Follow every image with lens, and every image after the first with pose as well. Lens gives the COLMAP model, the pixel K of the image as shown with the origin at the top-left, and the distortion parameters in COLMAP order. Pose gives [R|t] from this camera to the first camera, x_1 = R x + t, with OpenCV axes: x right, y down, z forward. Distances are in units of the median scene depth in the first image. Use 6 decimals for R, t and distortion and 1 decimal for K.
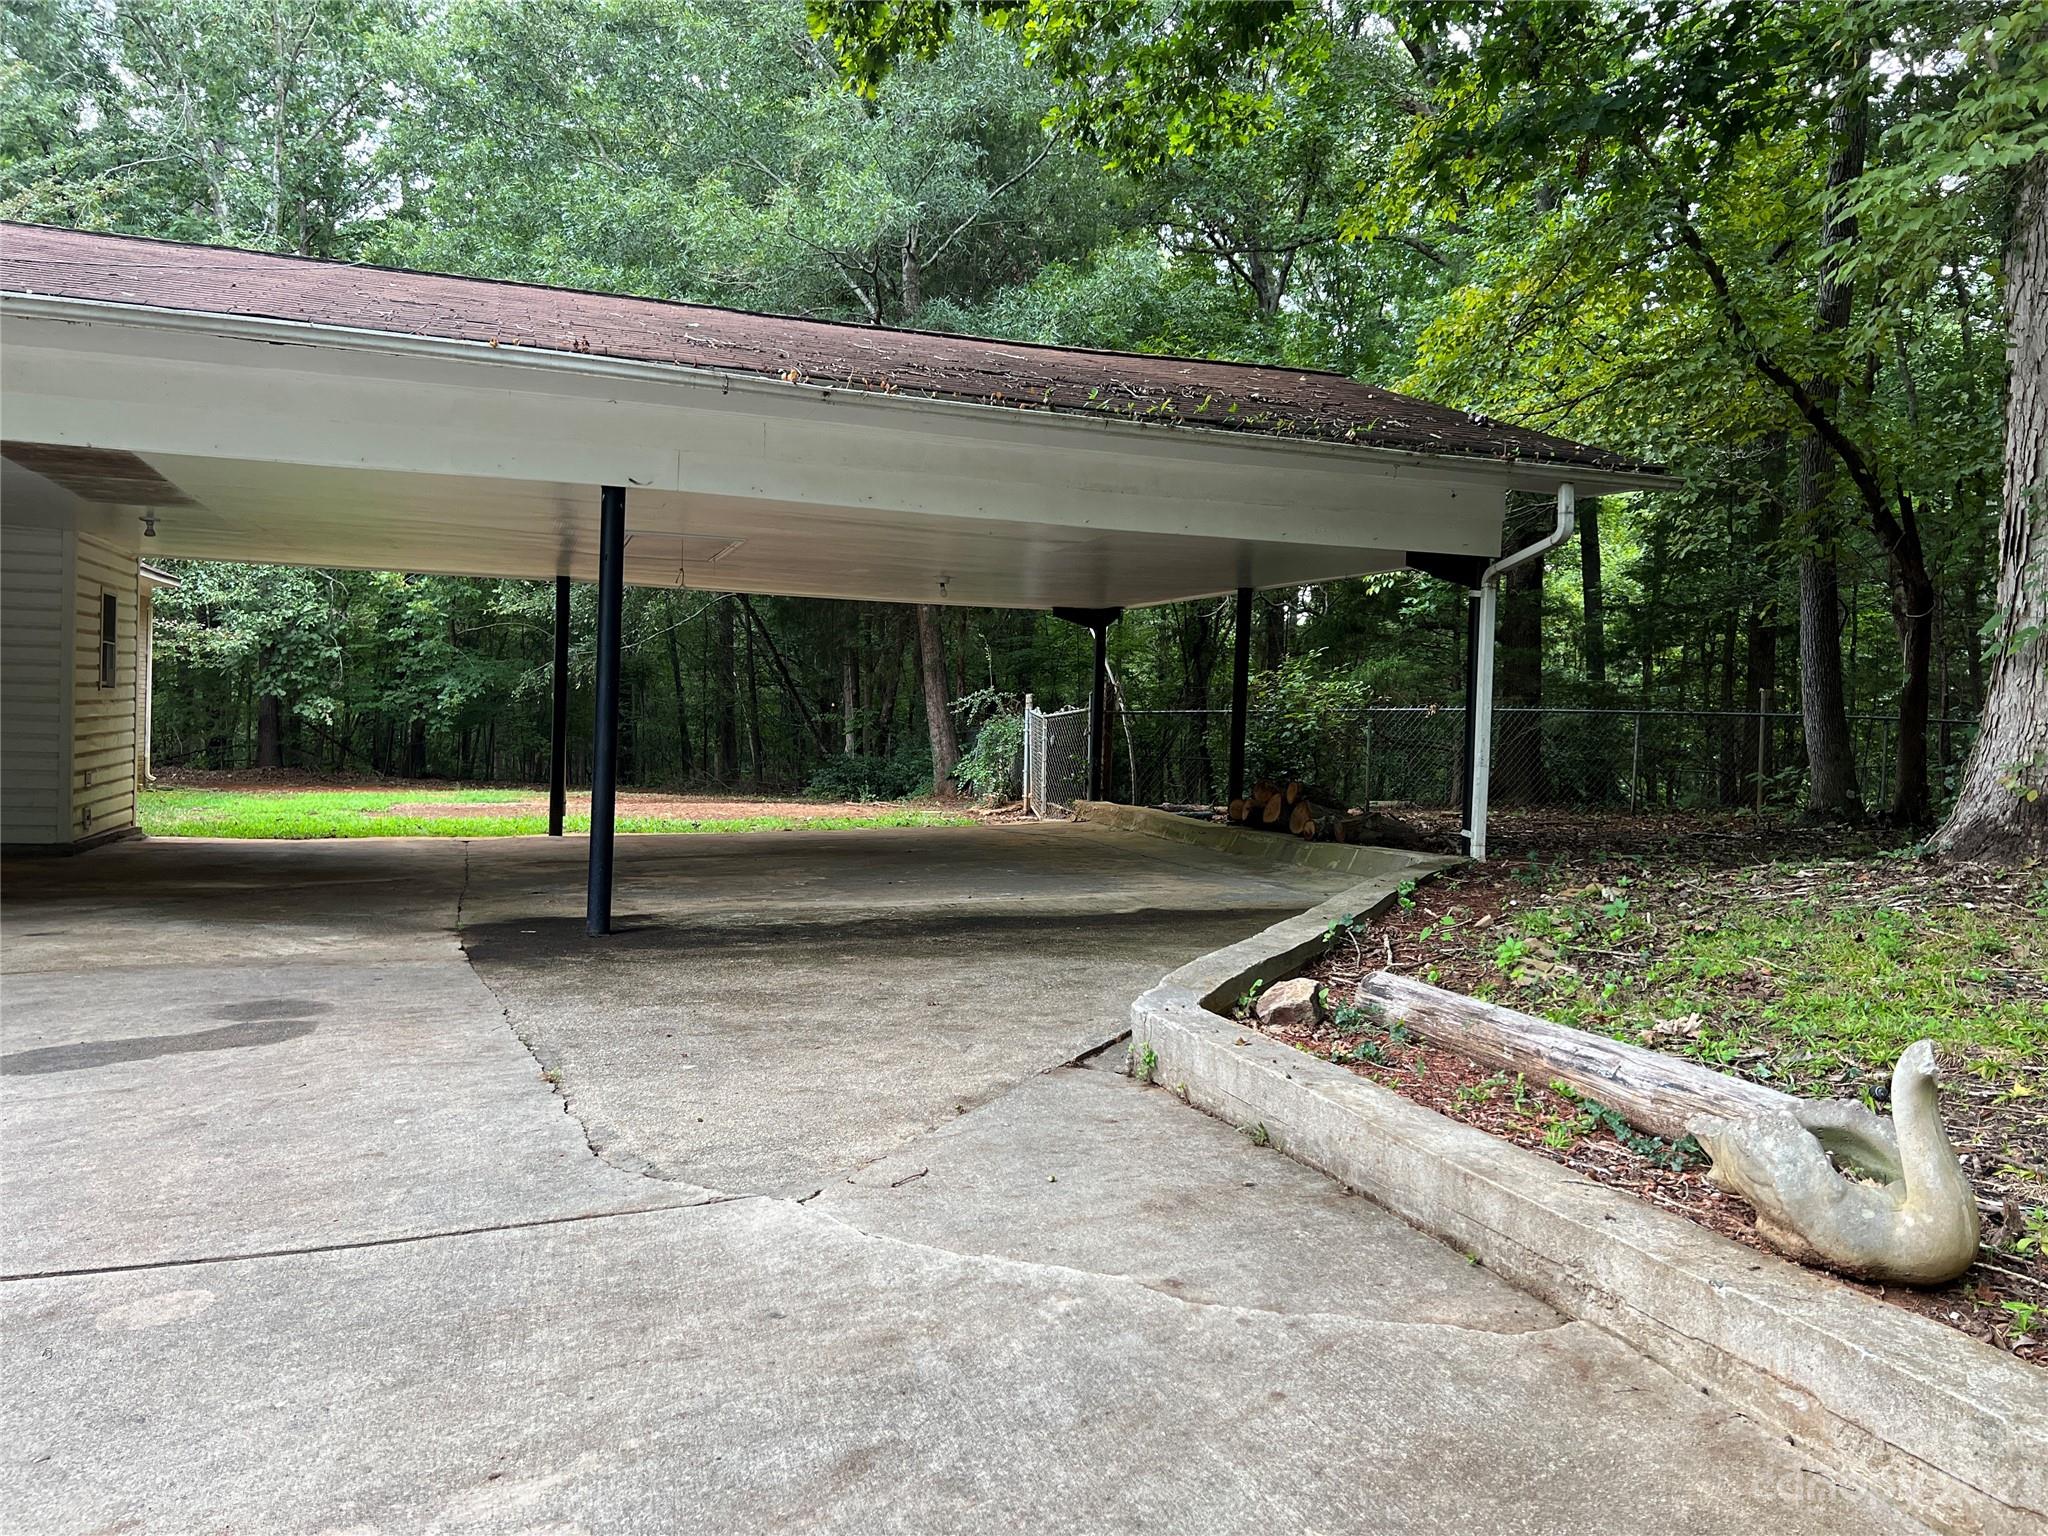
lens RADIAL K [[1541.0, 0, 1022.7], [0, 1541.0, 770.9], [0, 0, 1]] dist [0.059005, -0.071328]
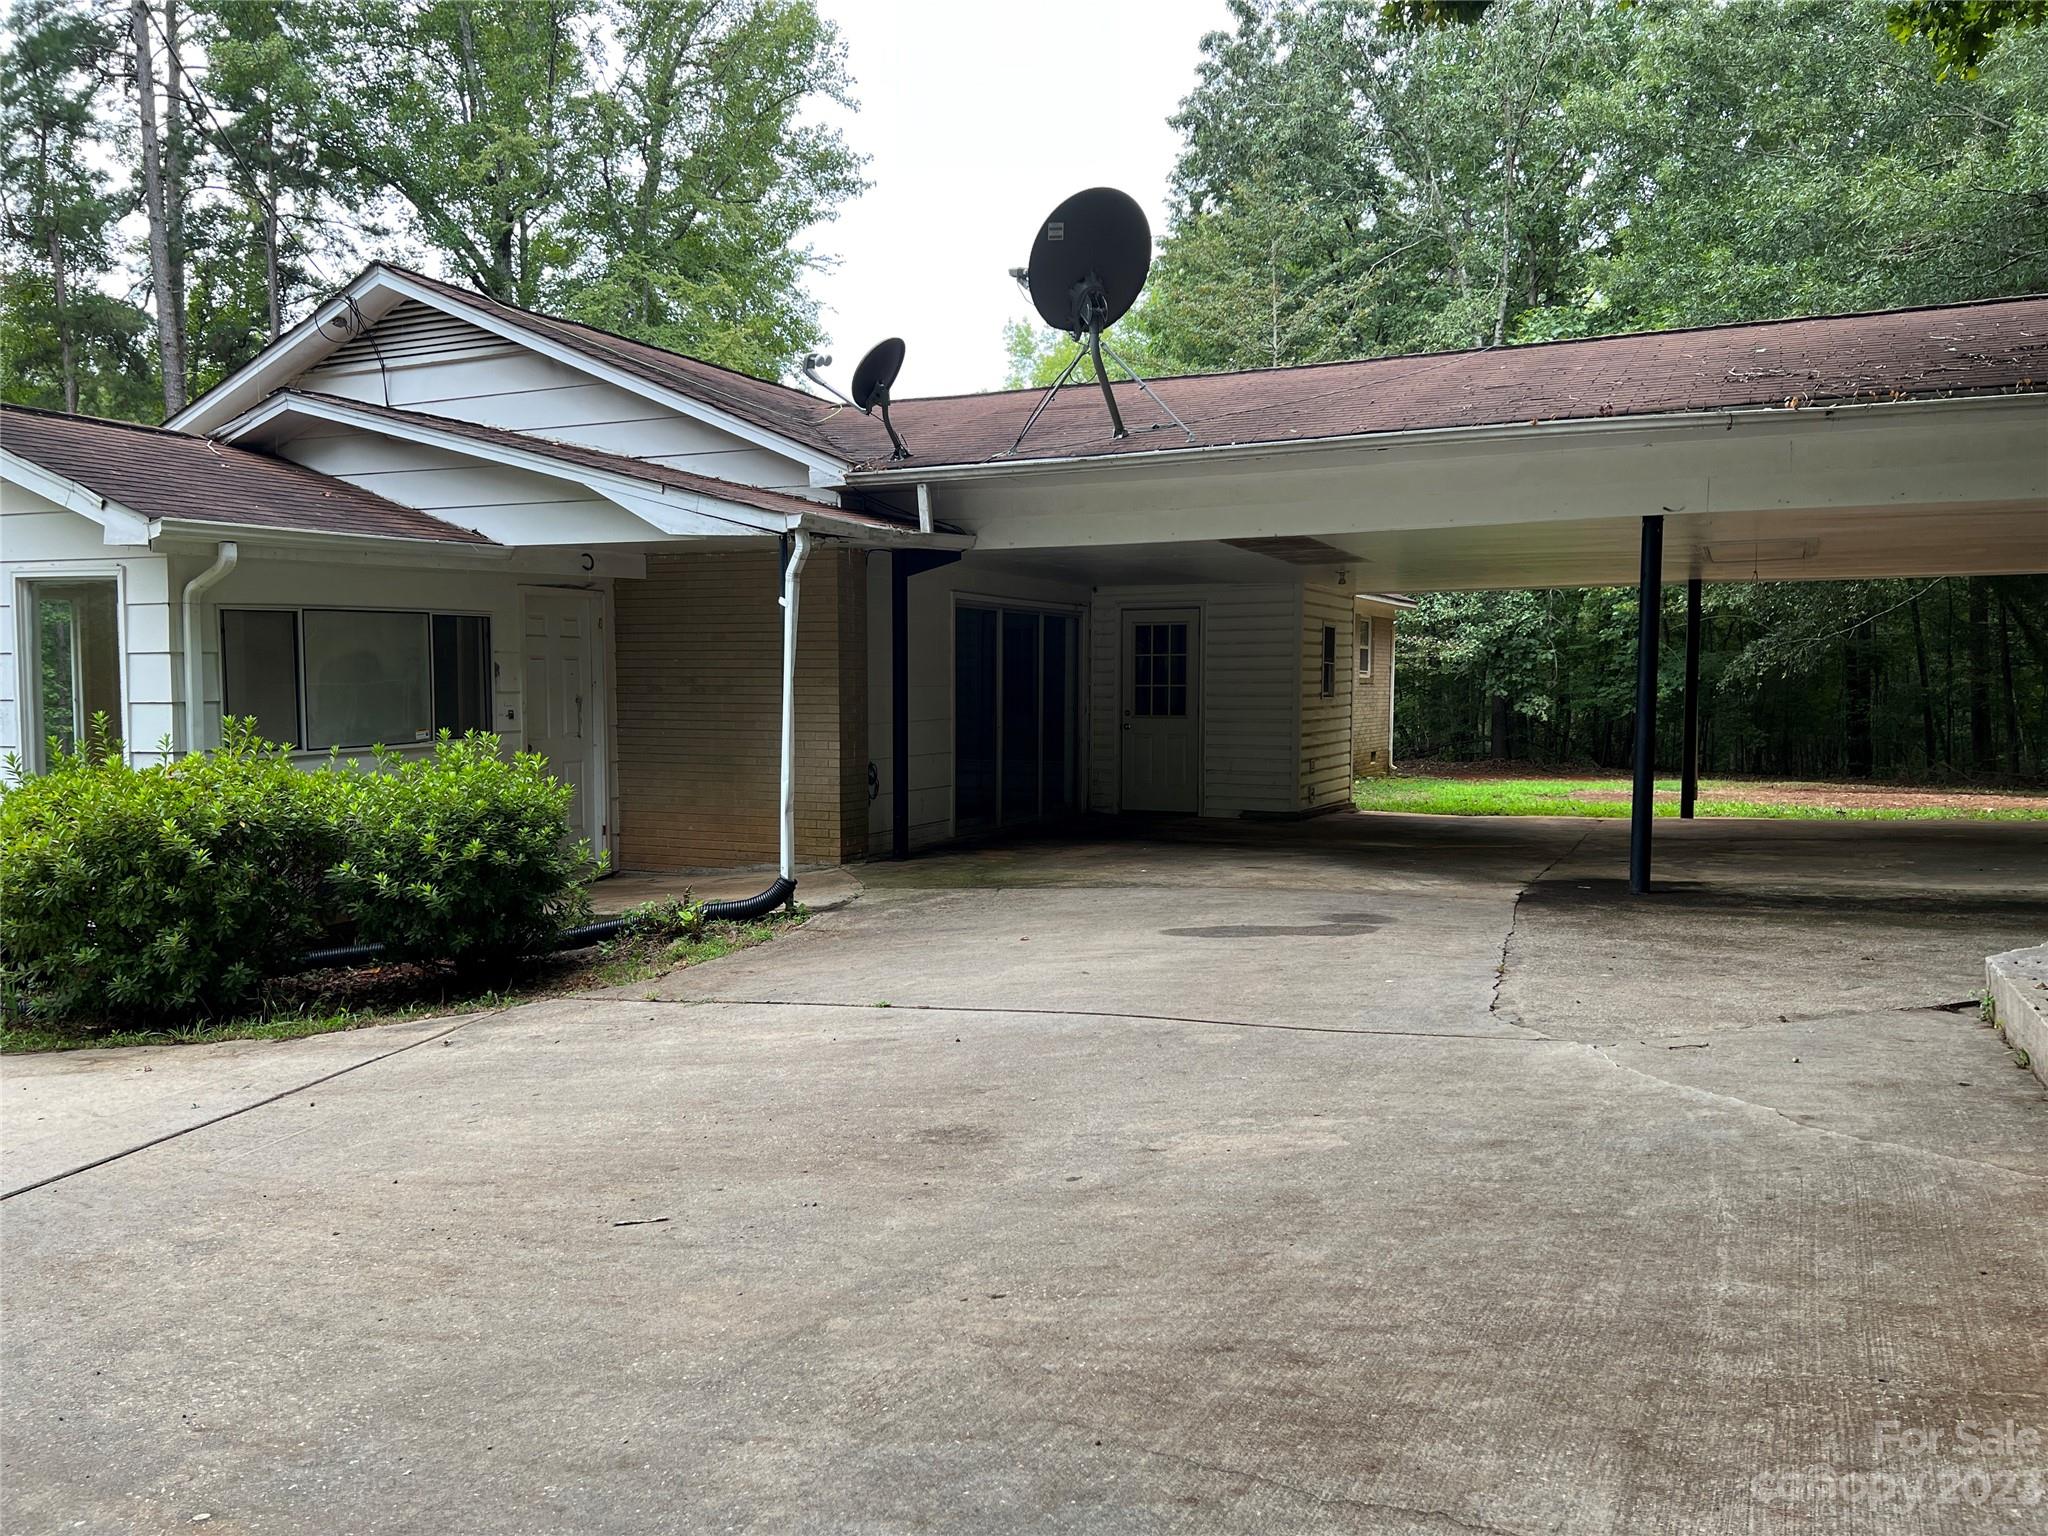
lens RADIAL K [[1541.0, 0, 1028.7], [0, 1541.0, 779.4], [0, 0, 1]] dist [0.059005, -0.071328]
pose [[0.717145, 0.005732, -0.696900, 0.219568], [0.001032, 0.999956, 0.009287, 0.006836], [0.696923, -0.007379, 0.717108, -0.182610]]
